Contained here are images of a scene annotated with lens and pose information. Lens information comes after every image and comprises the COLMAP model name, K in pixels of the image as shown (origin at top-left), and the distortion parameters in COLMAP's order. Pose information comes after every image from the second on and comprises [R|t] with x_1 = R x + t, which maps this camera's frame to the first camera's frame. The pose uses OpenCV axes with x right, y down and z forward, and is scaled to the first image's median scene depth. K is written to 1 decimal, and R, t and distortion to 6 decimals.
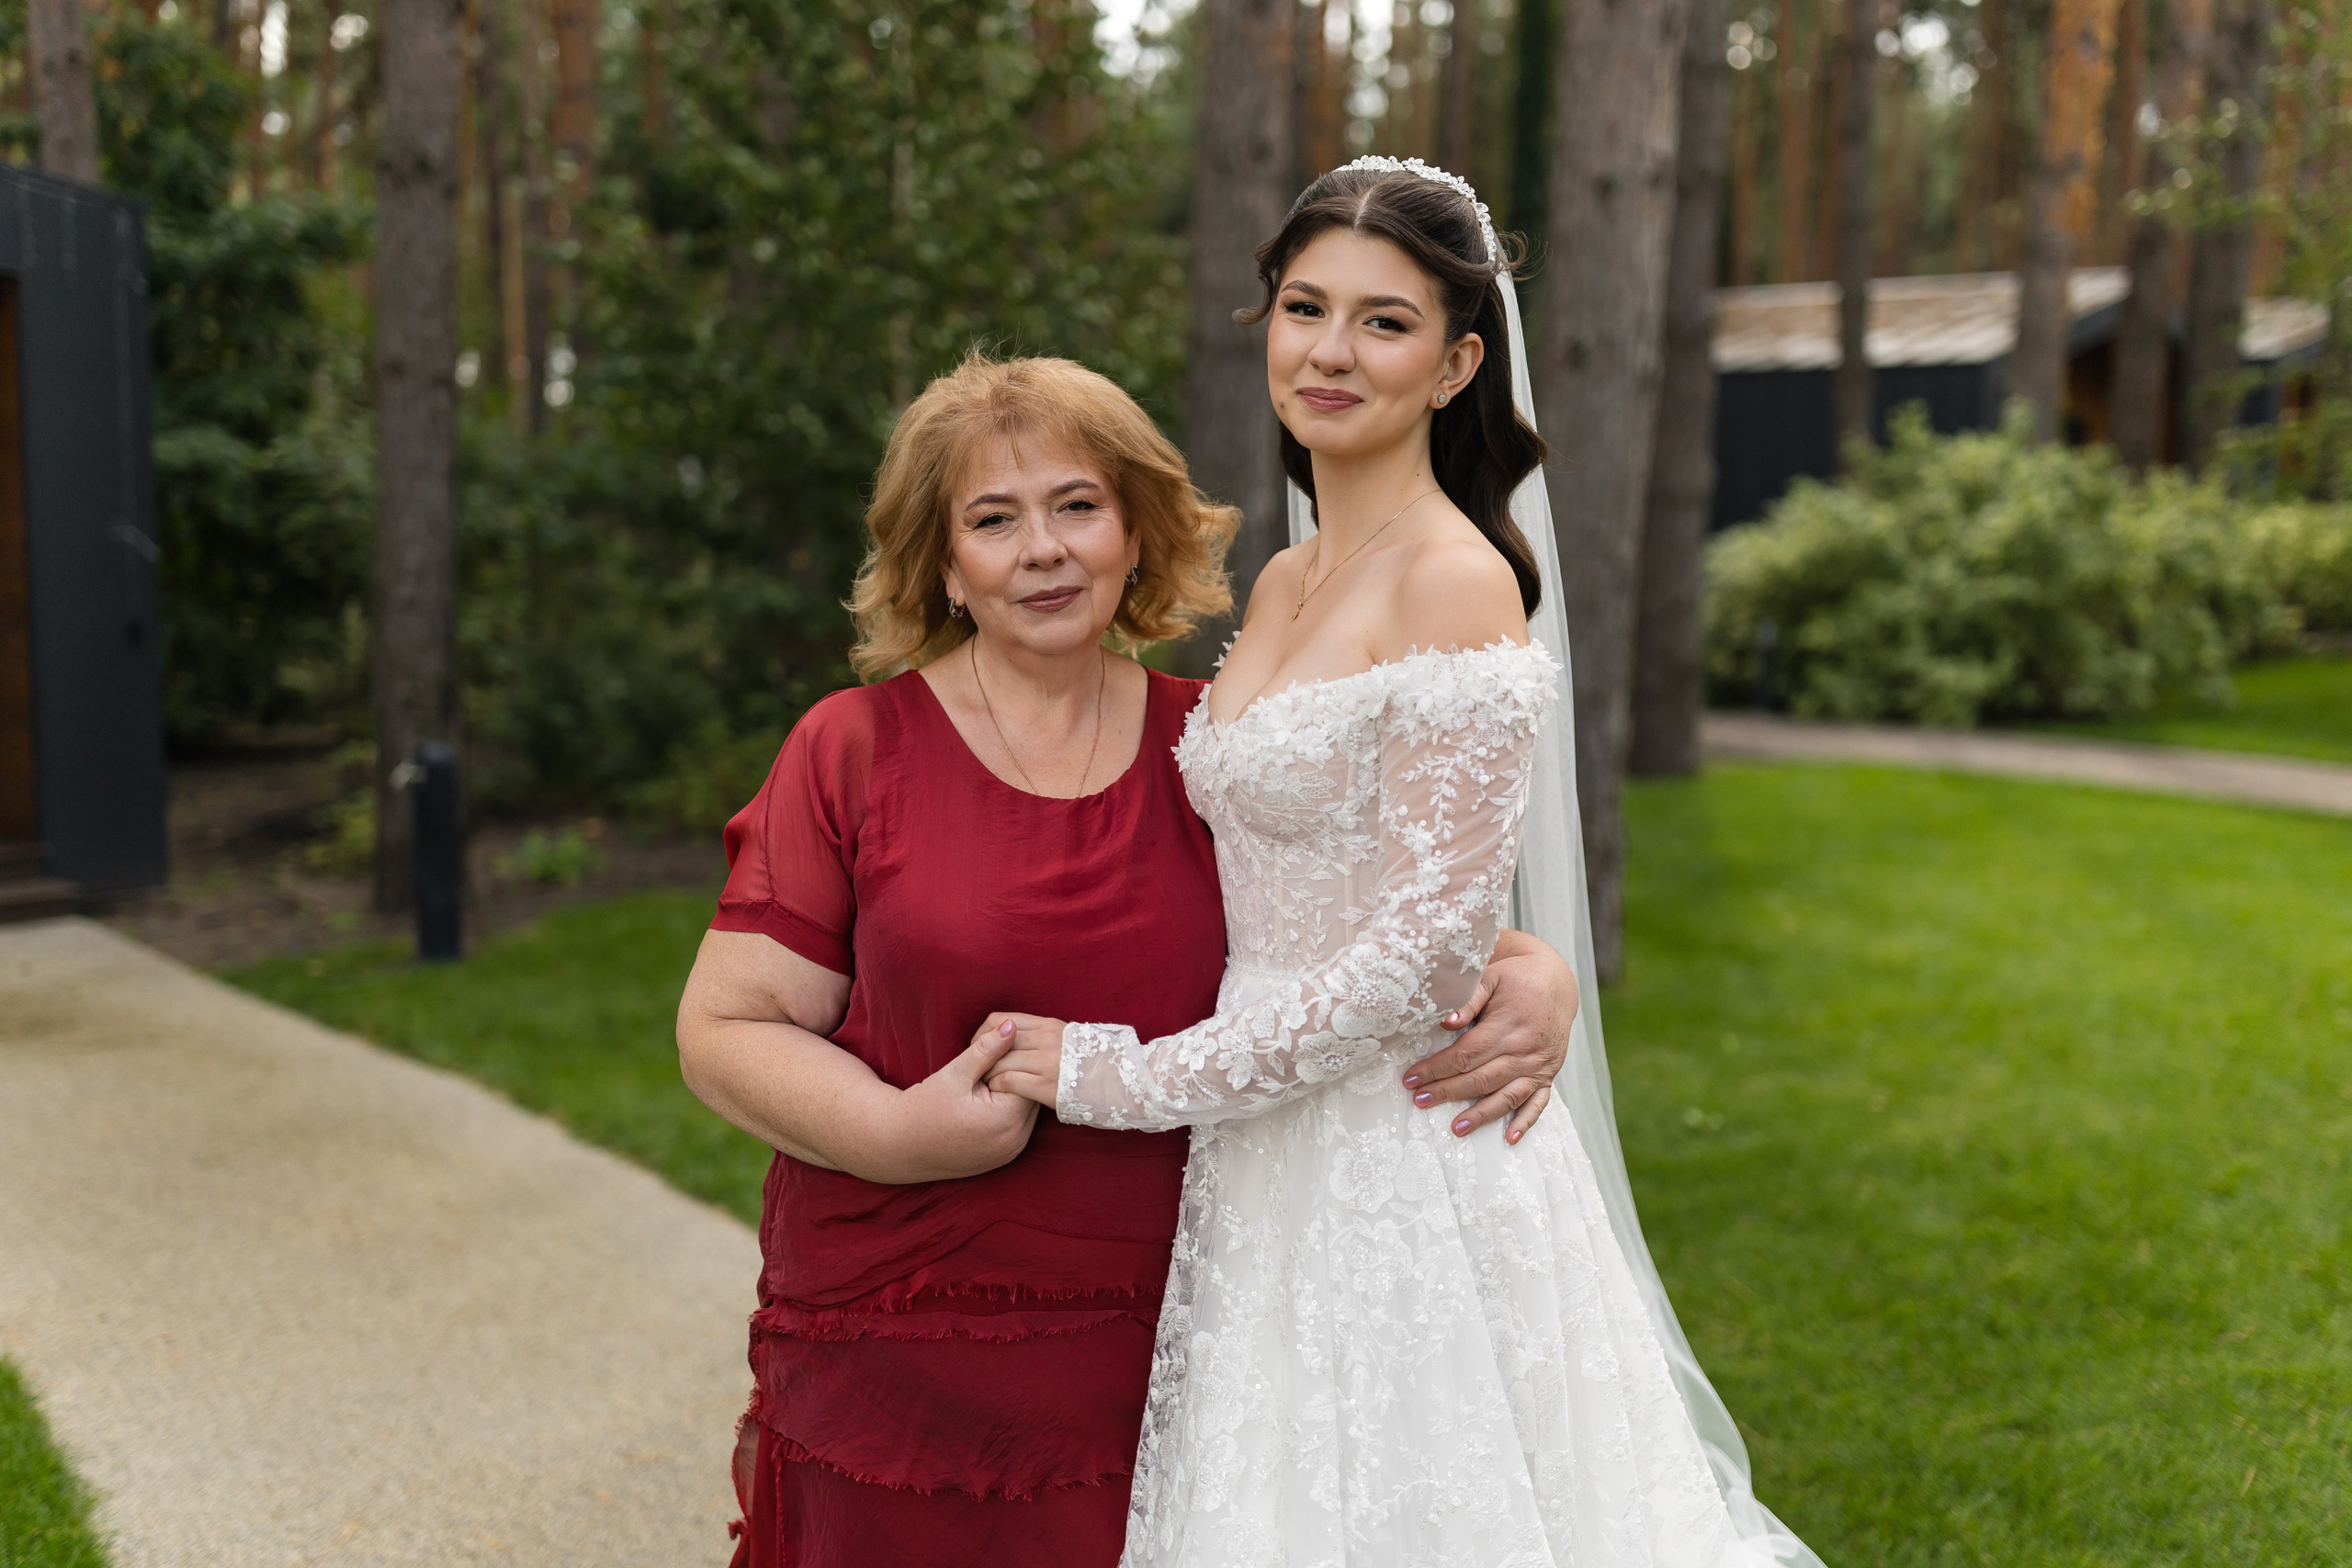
lens RADIAL K [[2201.9, 0, 1177.3], [0, 2201.9, 783.0], [0, 0, 1]] dist [0.006024, 0.000000]
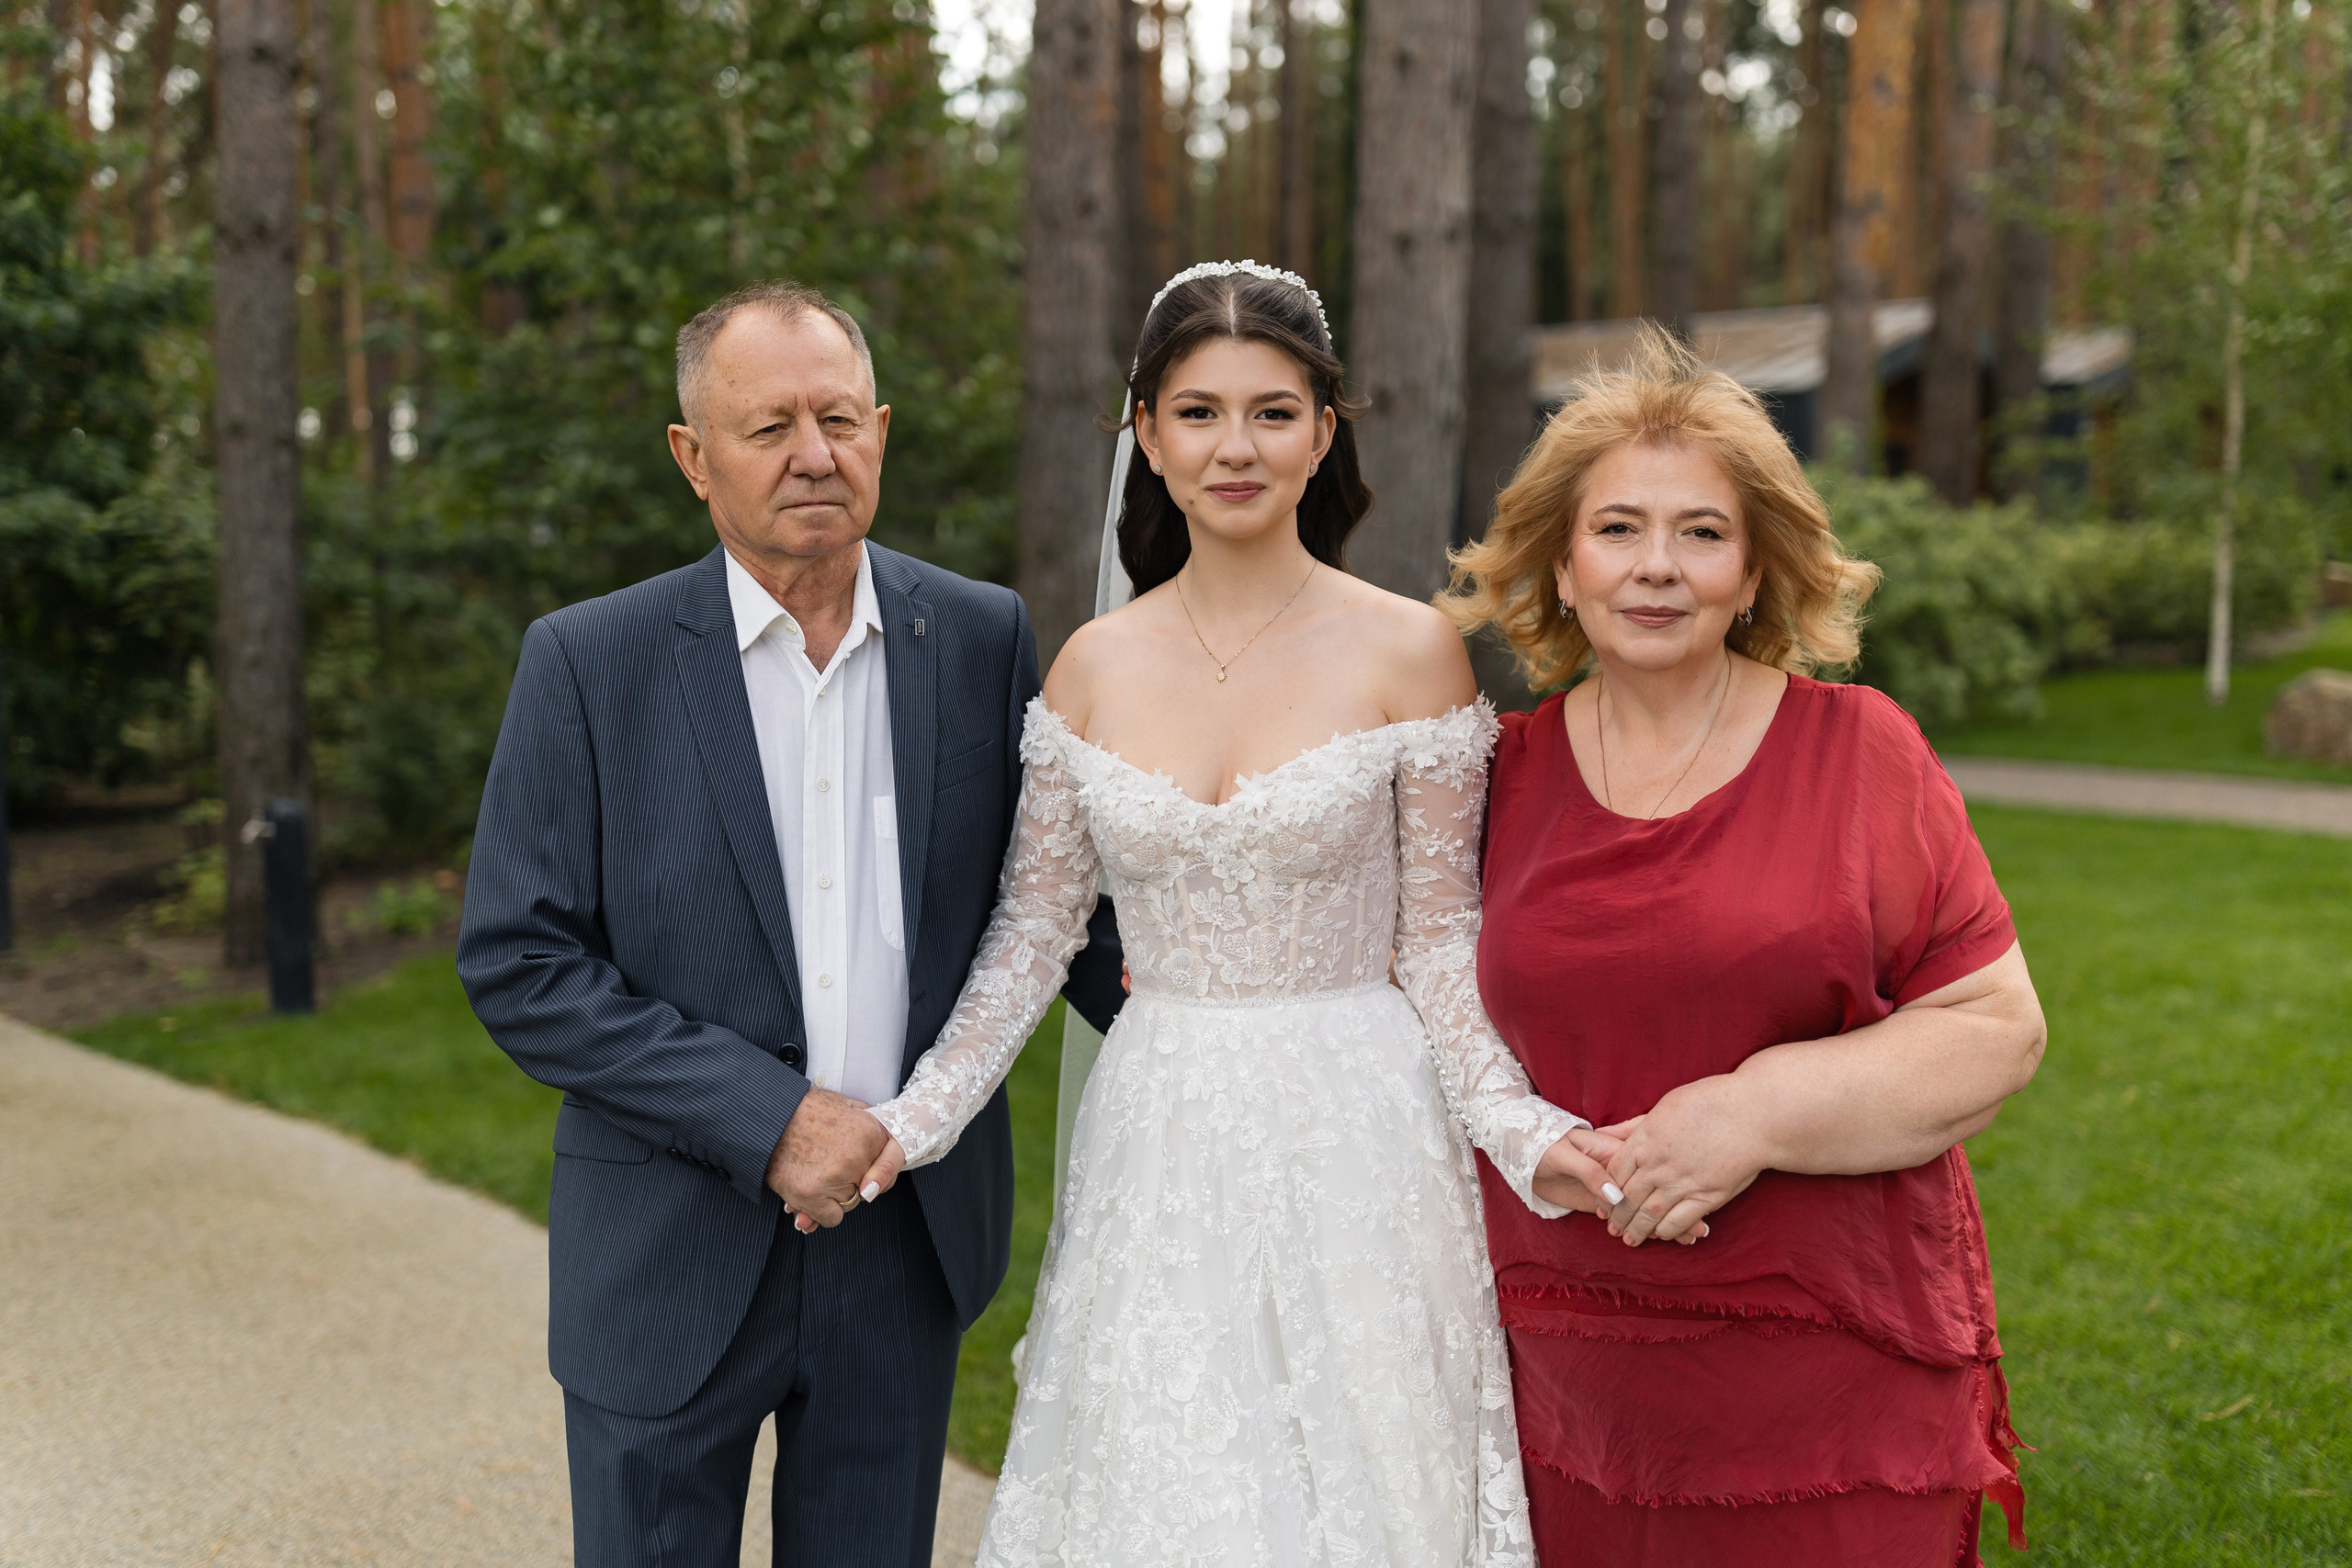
lens RADIAL K [[2201.9, 0, 1167.6], [0, 2201.9, 774.3], [0, 0, 1]] dist [0.006024, 0.000000]
pose [[0.998029, -0.026167, 0.057039, 0.010927], [0.027331, 0.999432, -0.019722, 0.002139], [-0.056491, 0.021242, 0.998177, -0.034560]]
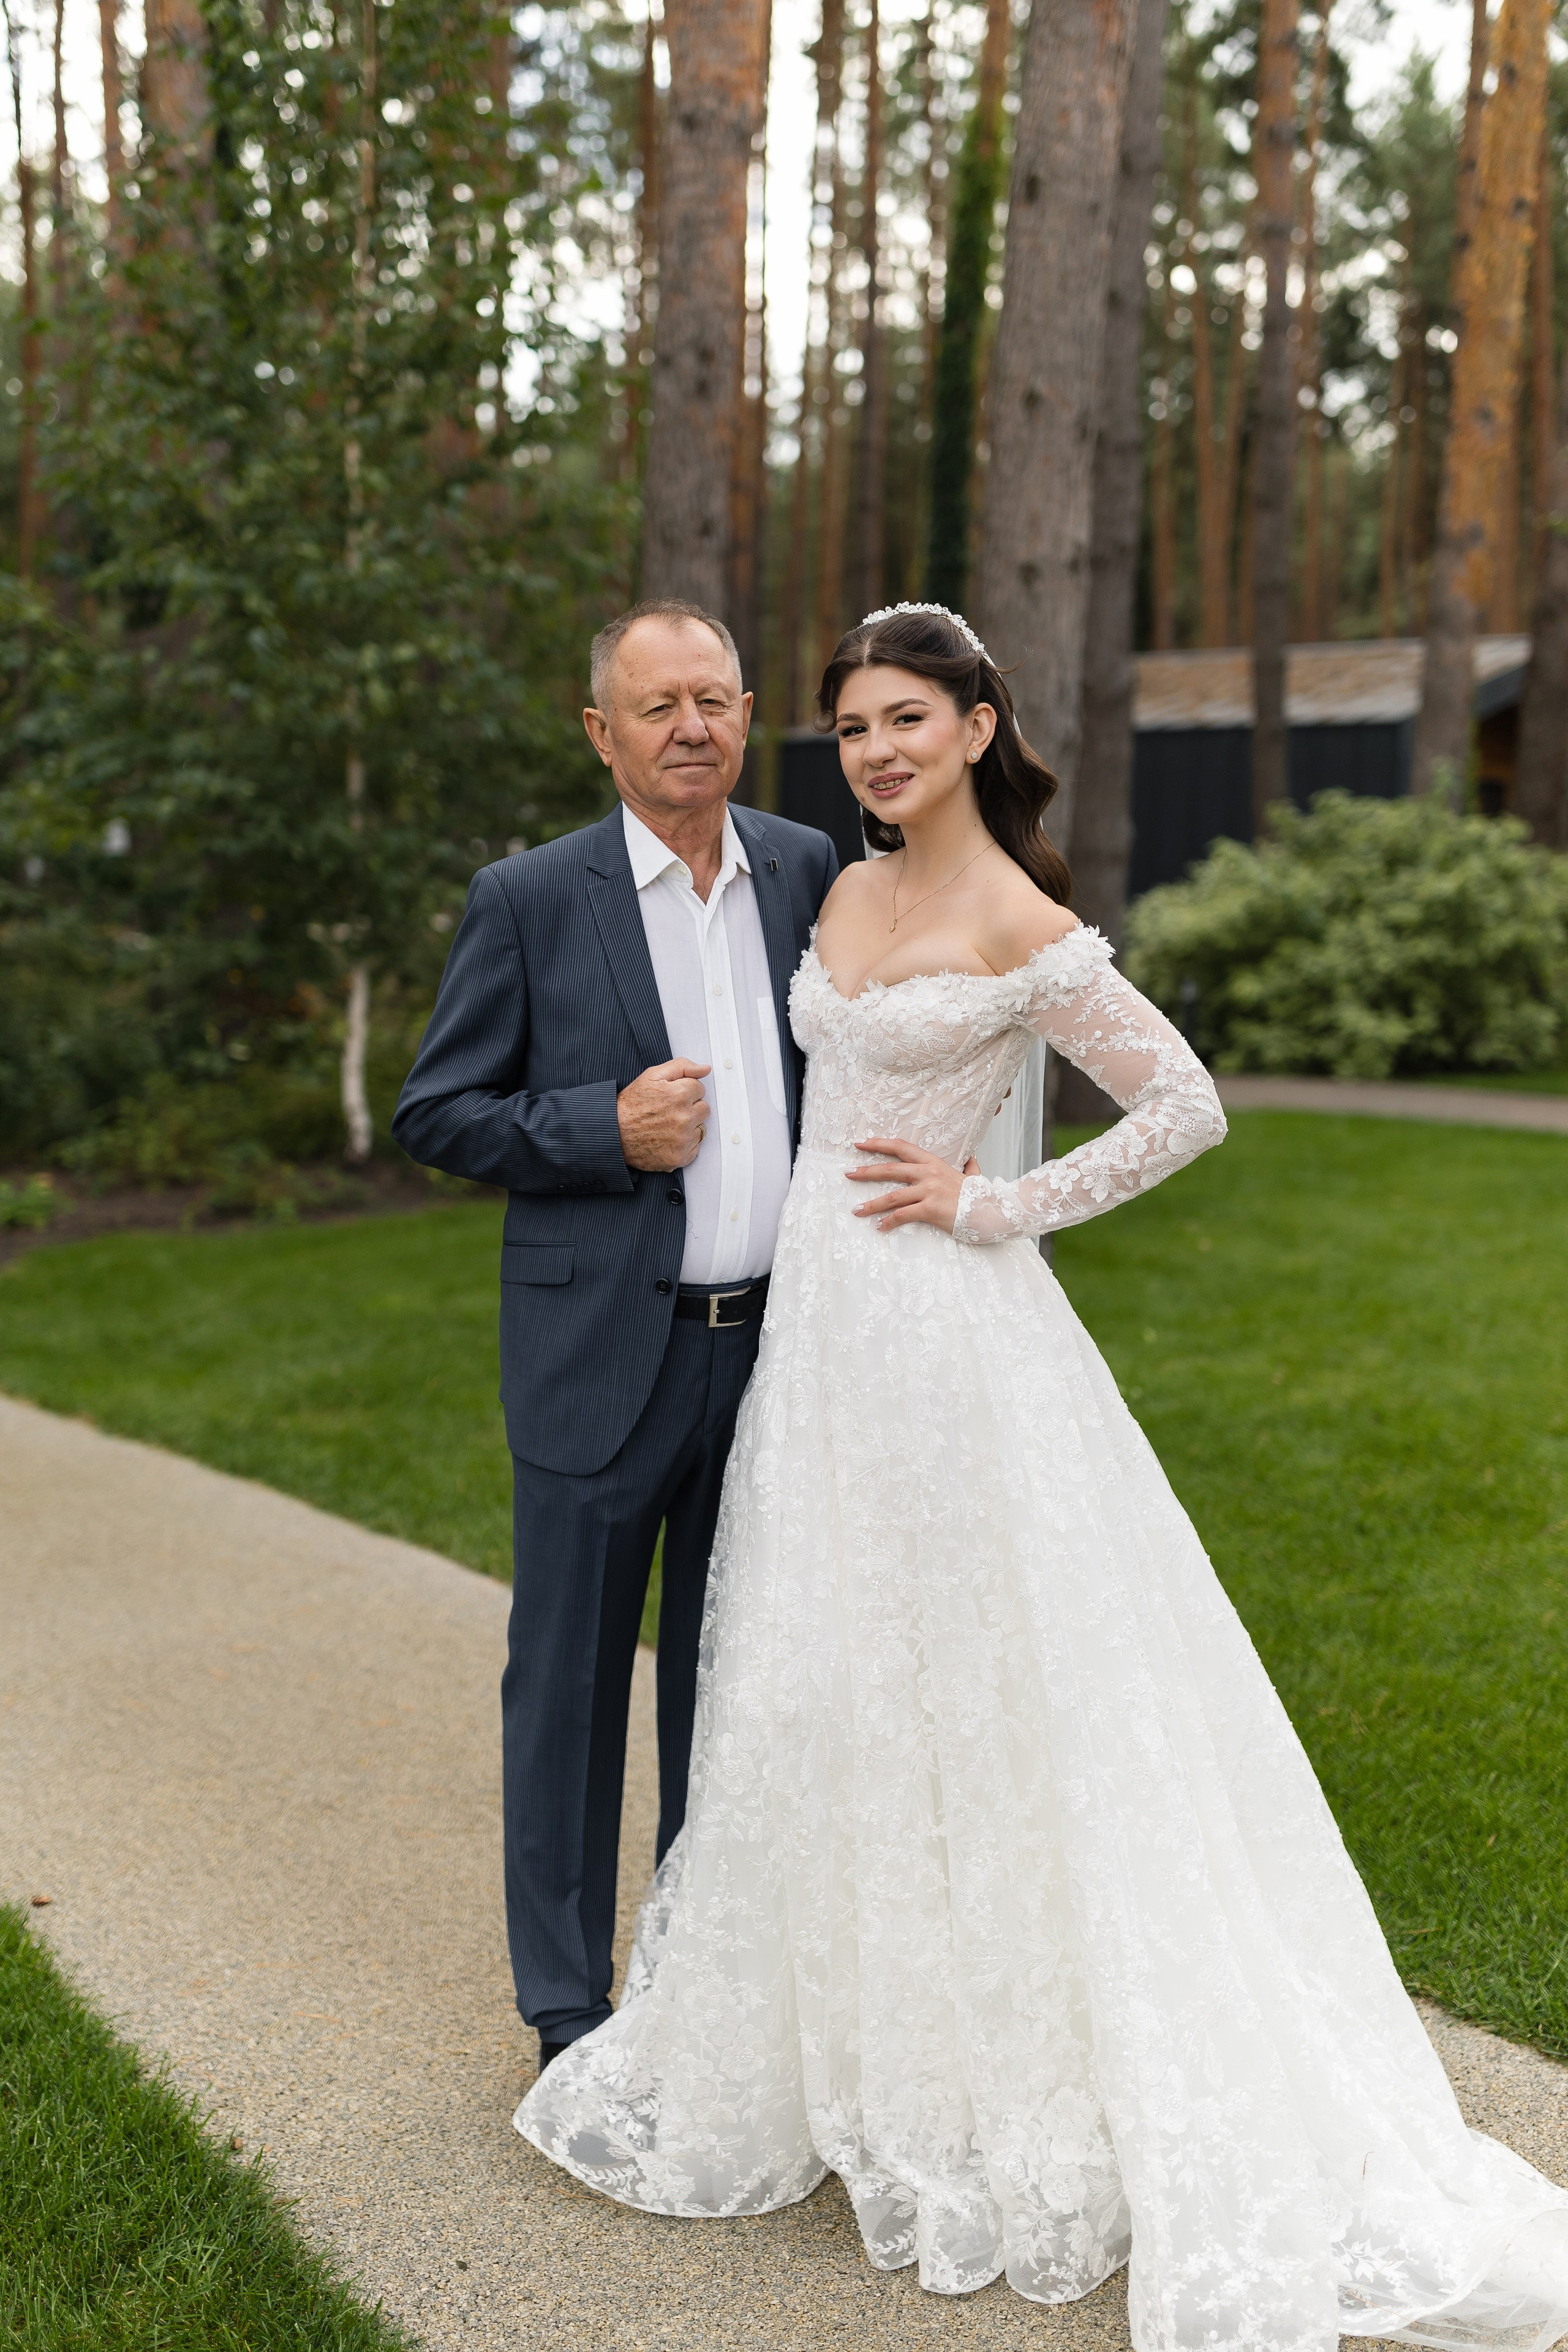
lens RADIAL K [[2332.9, 0, 709.7], [0, 2332.9, 1132.9], [0, 0, 1]] dist [0.007960, 0.000000]
pose [[0.998388, -0.007347, 0.056276, -0.027799], [0.008148, 0.999868, -0.014025, 0.022202], [-0.056166, 0.014461, 0.998317, -0.127880]]
